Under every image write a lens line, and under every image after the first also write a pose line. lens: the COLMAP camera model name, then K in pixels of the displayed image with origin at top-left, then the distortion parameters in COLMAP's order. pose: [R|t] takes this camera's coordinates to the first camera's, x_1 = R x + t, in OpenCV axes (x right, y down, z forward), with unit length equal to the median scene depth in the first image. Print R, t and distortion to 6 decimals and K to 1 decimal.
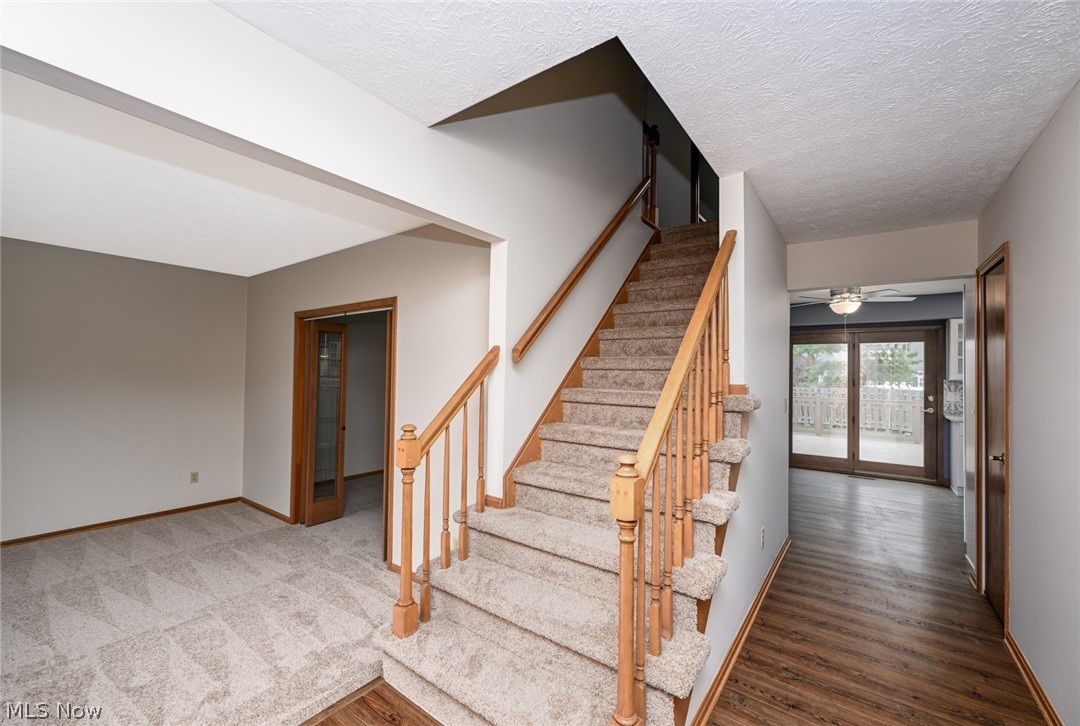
lens RADIAL K [[436.6, 0, 540.0], [0, 436.6, 363.0], [0, 0, 1]] dist [0.000079, 0.000002]
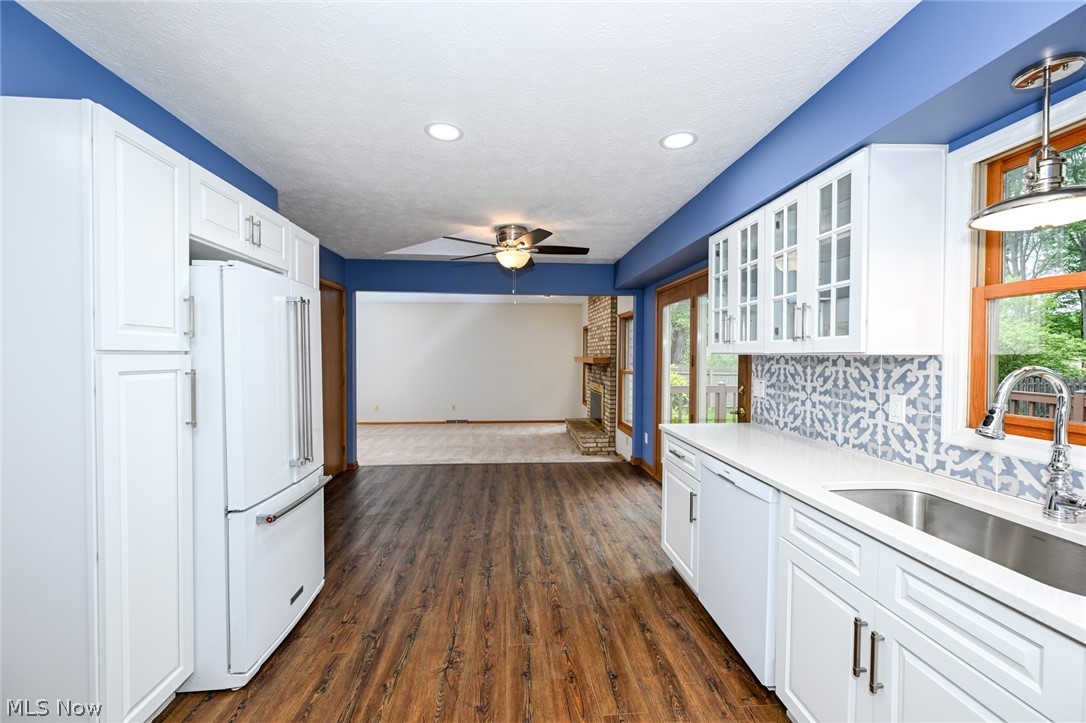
lens RADIAL K [[440.0, 0, 543.0], [0, 440.0, 361.5], [0, 0, 1]] dist [0.001106, 0.000041]
pose [[0.652104, -0.000619, -0.758129, 1.159704], [0.022762, 0.999565, 0.018763, 0.031499], [0.757788, -0.029491, 0.651834, 0.475763]]
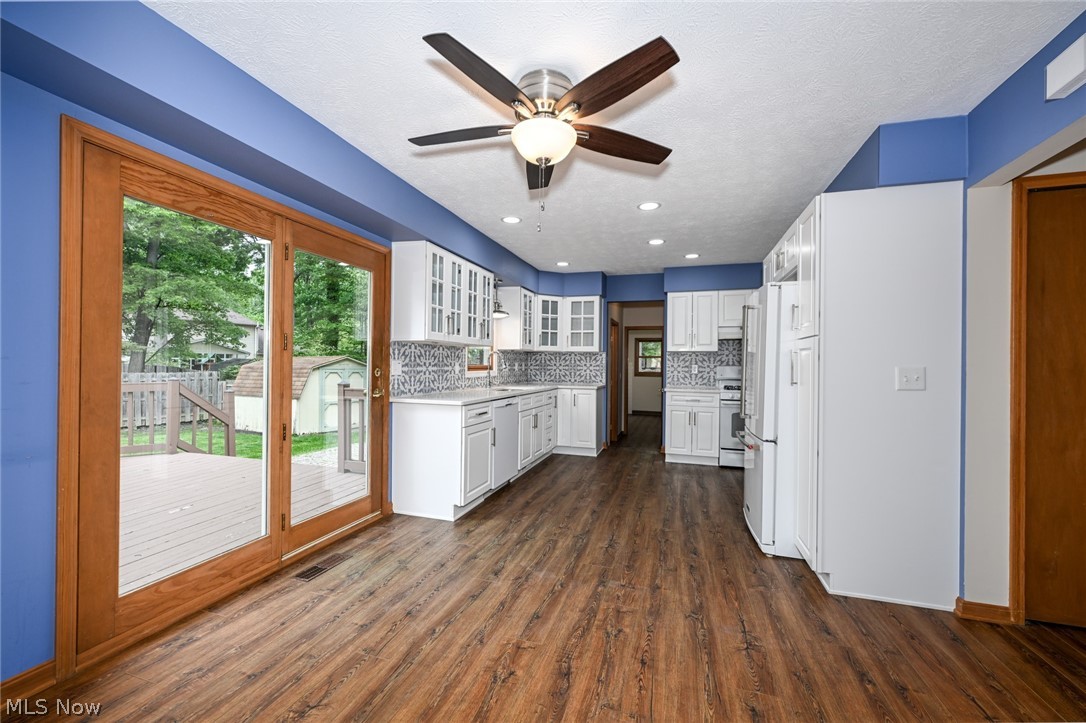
lens RADIAL K [[440.0, 0, 543.0], [0, 440.0, 361.5], [0, 0, 1]] dist [0.001106, 0.000041]
pose [[-0.326315, -0.014594, 0.945148, 0.275787], [-0.036142, 0.999342, 0.002953, 0.058566], [-0.944570, -0.033196, -0.326628, 1.000594]]
